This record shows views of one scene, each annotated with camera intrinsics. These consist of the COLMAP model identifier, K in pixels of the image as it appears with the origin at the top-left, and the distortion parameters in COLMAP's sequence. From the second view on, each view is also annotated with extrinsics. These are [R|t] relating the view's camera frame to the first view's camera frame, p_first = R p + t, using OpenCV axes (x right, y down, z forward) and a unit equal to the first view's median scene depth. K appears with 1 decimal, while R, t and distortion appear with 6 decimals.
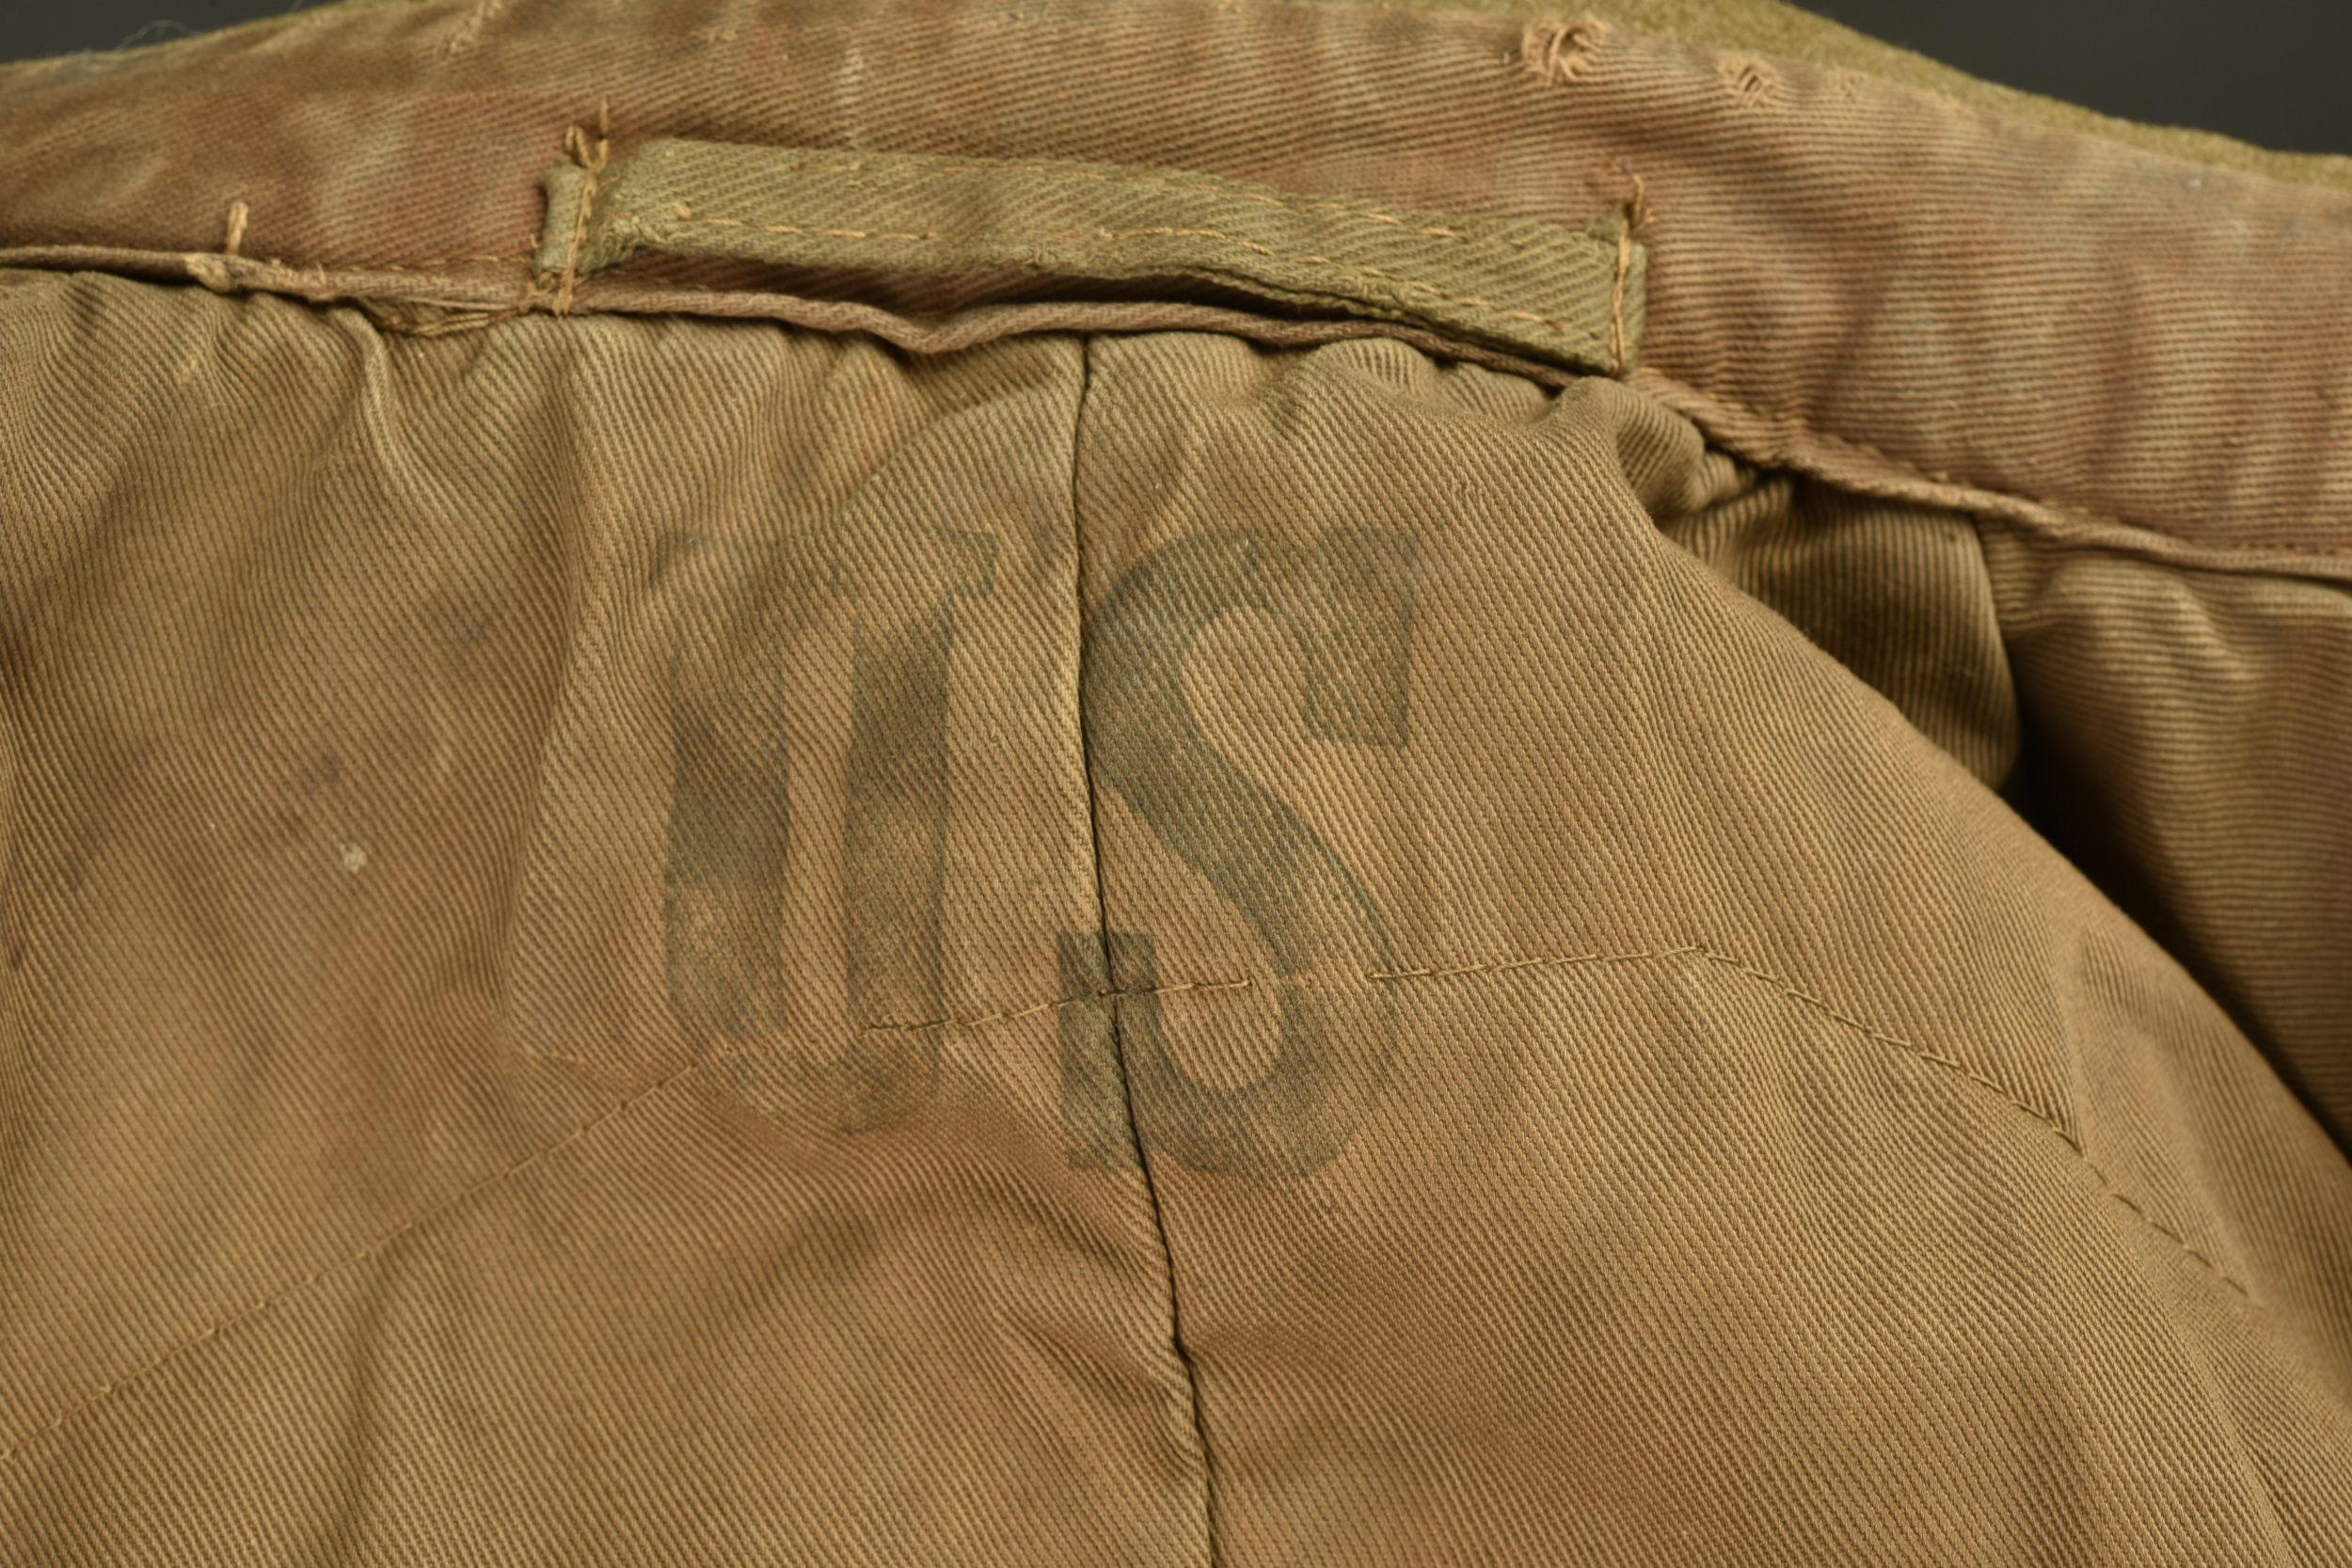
lens RADIAL K [[4149.7, 0, 1176.9], [0, 4149.7, 796.4], [0, 0, 1]] dist [-0.010622, 0.000000]
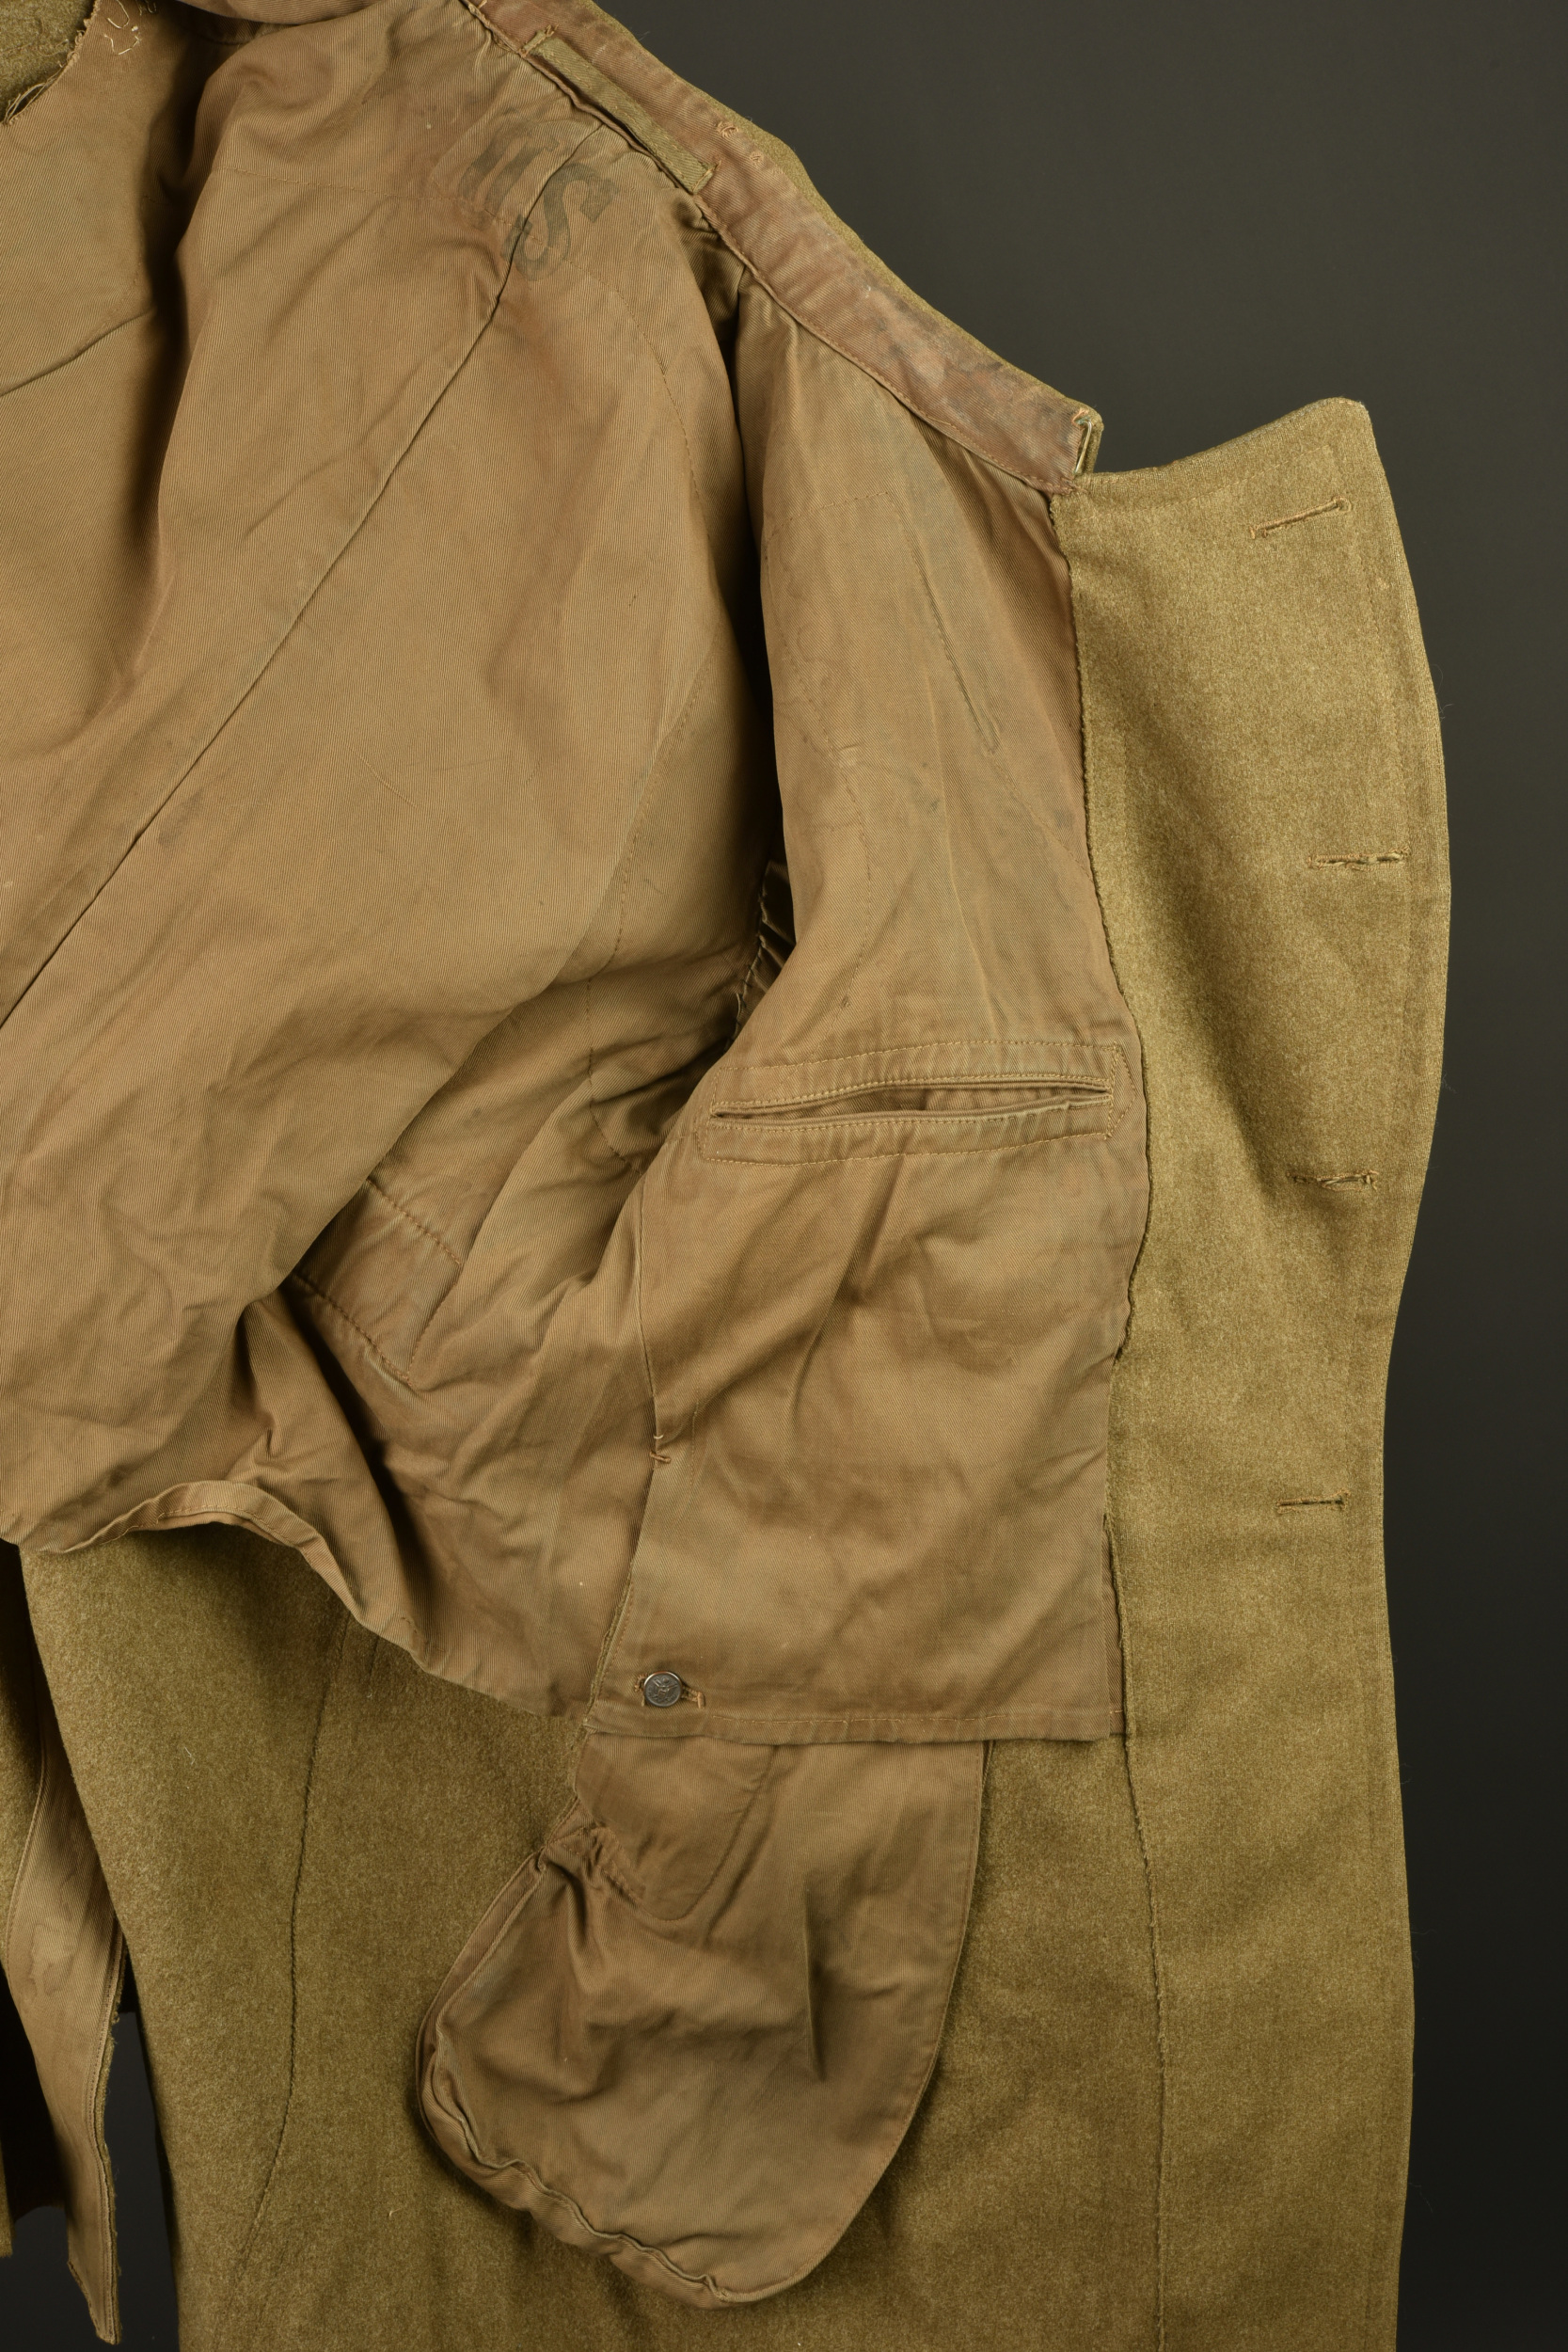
lens RADIAL K [[4149.7, 0, 779.2], [0, 4149.7, 1165.0], [0, 0, 1]] dist [-0.010622, 0.000000]
pose [[0.794229, 0.601095, -0.088798, 1.327373], [-0.574825, 0.790658, 0.210800, -0.290520], [0.196920, -0.116380, 0.973488, -3.907254]]
